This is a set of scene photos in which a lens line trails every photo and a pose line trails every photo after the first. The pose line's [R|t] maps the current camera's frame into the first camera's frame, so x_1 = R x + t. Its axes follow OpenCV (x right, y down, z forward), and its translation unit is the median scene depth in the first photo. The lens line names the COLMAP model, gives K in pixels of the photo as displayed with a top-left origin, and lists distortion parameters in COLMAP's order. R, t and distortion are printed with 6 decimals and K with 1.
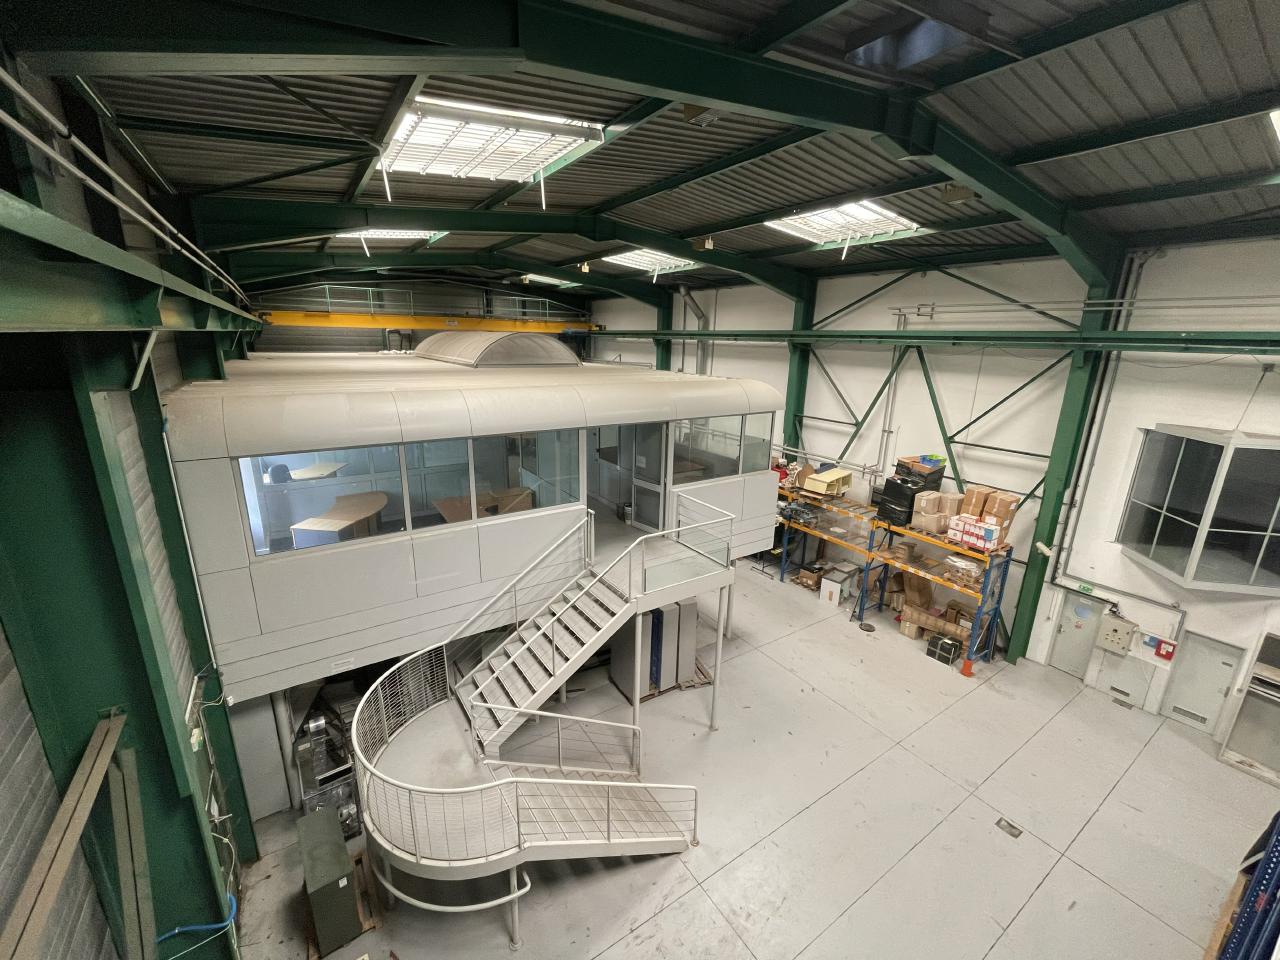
lens RADIAL K [[521.3, 0, 640.5], [0, 521.3, 482.4], [0, 0, 1]] dist [-0.001107, 0.000240]
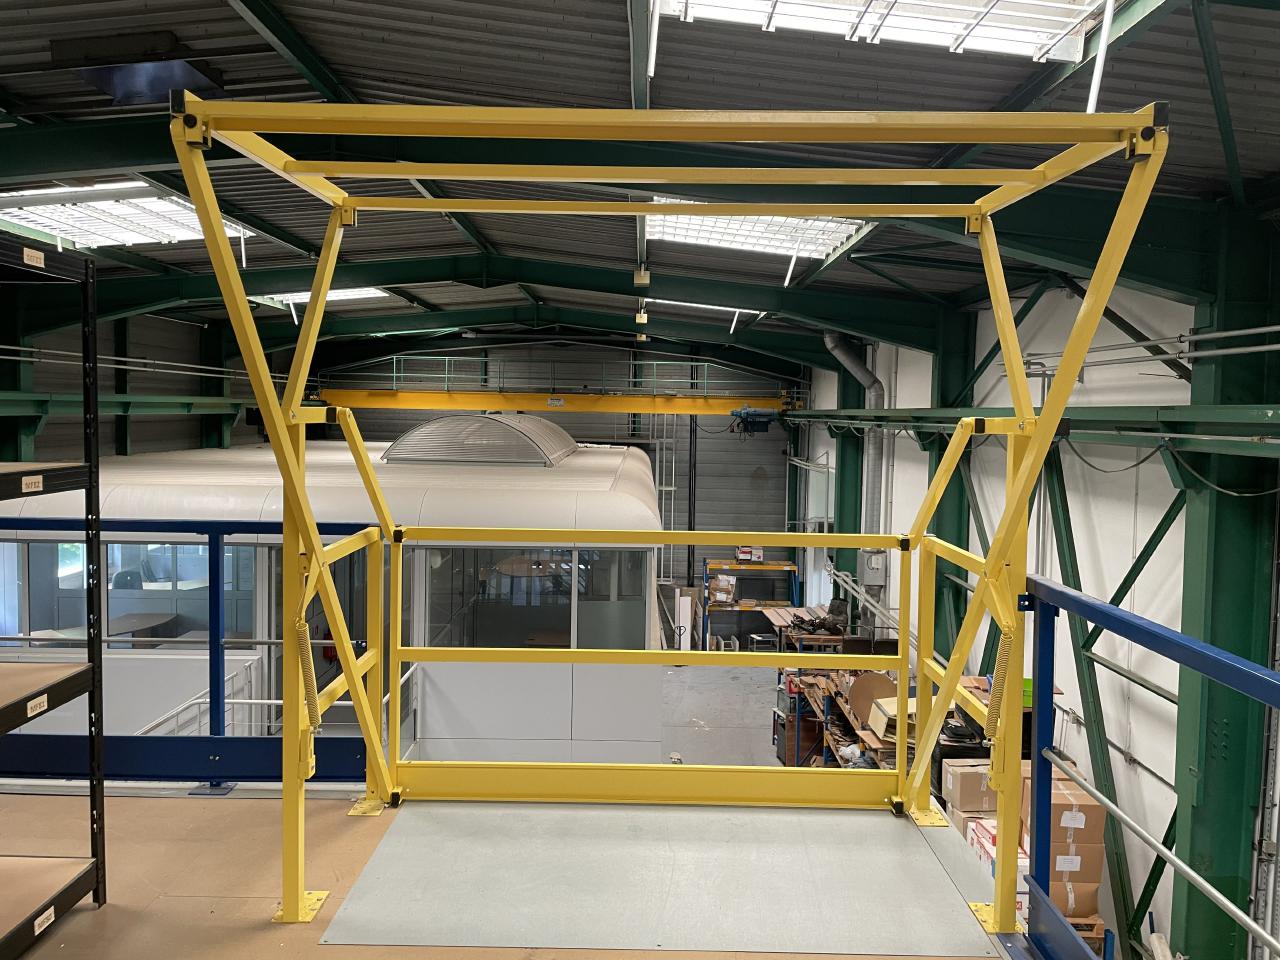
lens RADIAL K [[970.6, 0, 633.5], [0, 970.6, 466.4], [0, 0, 1]] dist [0.044248, -0.020655]
pose [[0.831143, 0.024797, -0.555506, 0.711031], [-0.148856, 0.972466, -0.179307, -0.029337], [0.535764, 0.231720, 0.811950, 0.107379]]
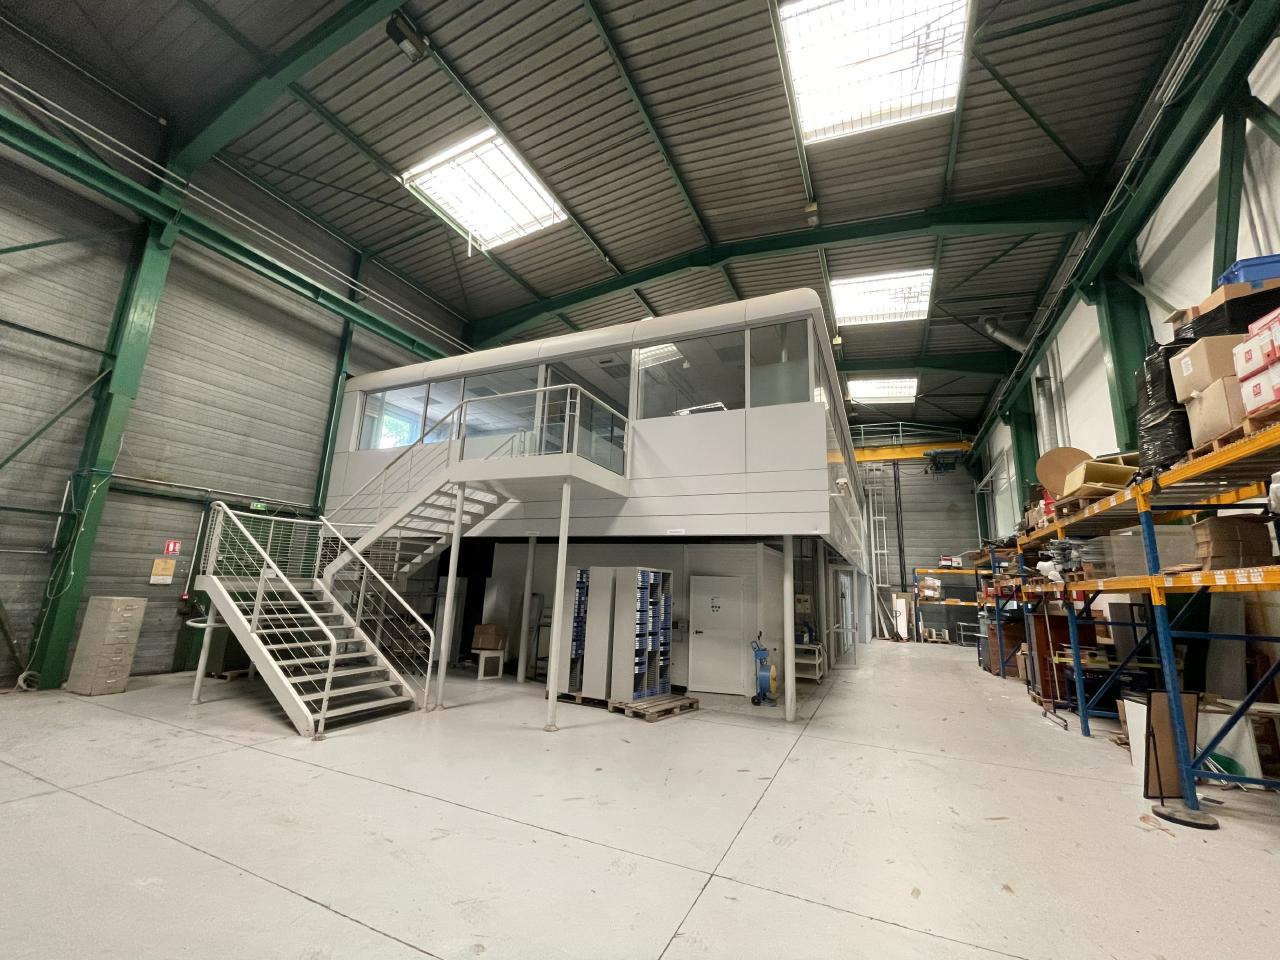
lens RADIAL K [[521.3, 0, 636.4], [0, 521.3, 477.7], [0, 0, 1]] dist [-0.001107, 0.000240]
pose [[0.522614, -0.172917, -0.834850, 0.578516], [-0.255711, 0.902343, -0.346971, 0.295148], [0.813318, 0.394812, 0.427361, 0.531863]]
